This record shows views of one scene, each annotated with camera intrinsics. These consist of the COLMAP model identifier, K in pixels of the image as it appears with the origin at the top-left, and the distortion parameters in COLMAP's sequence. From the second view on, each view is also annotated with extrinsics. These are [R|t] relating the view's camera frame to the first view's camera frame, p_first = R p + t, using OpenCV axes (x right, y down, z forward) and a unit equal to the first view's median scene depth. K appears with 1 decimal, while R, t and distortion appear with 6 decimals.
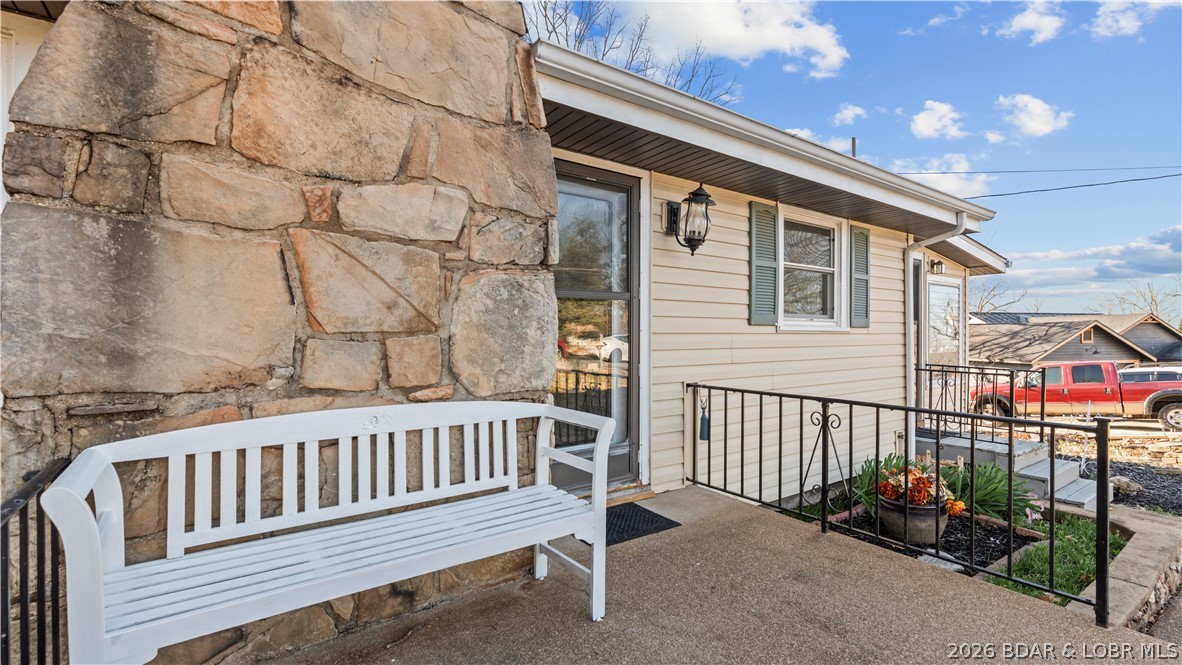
lens RADIAL K [[530.7, 0, 591.0], [0, 530.7, 332.5], [0, 0, 1]] dist [-0.003727, -0.000318]
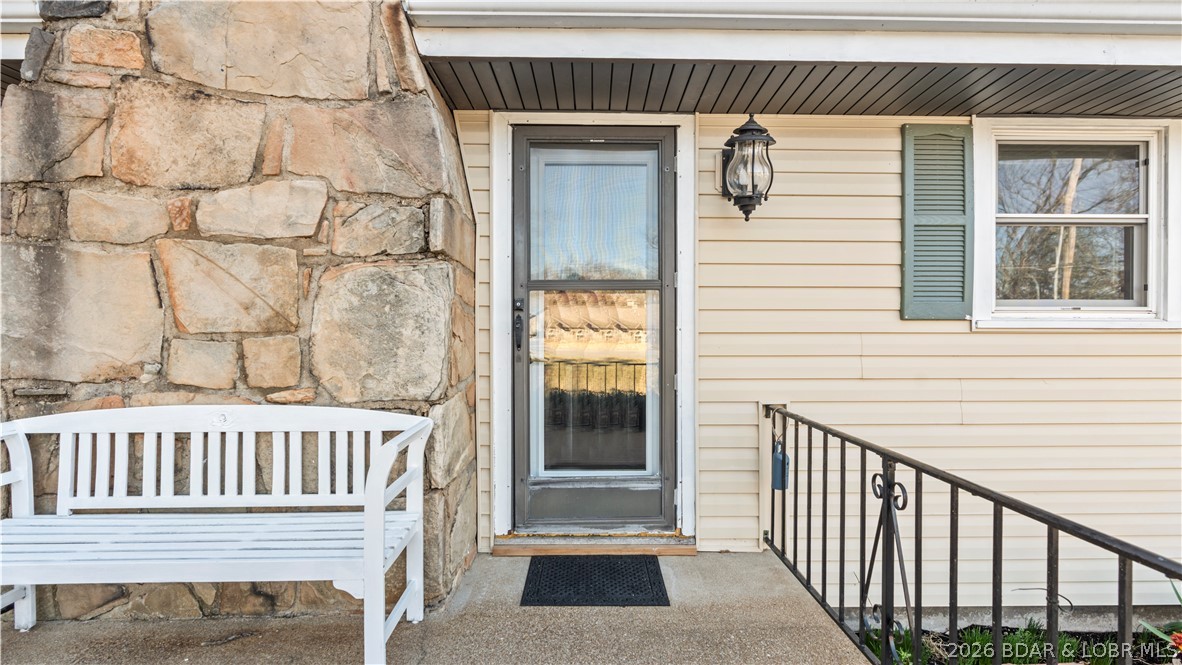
lens RADIAL K [[530.7, 0, 591.0], [0, 530.7, 332.5], [0, 0, 1]] dist [-0.003727, -0.000318]
pose [[0.820146, -0.001957, -0.572151, 0.722008], [0.002368, 0.999997, -0.000026, 0.001005], [0.572150, -0.001334, 0.820148, 0.538070]]
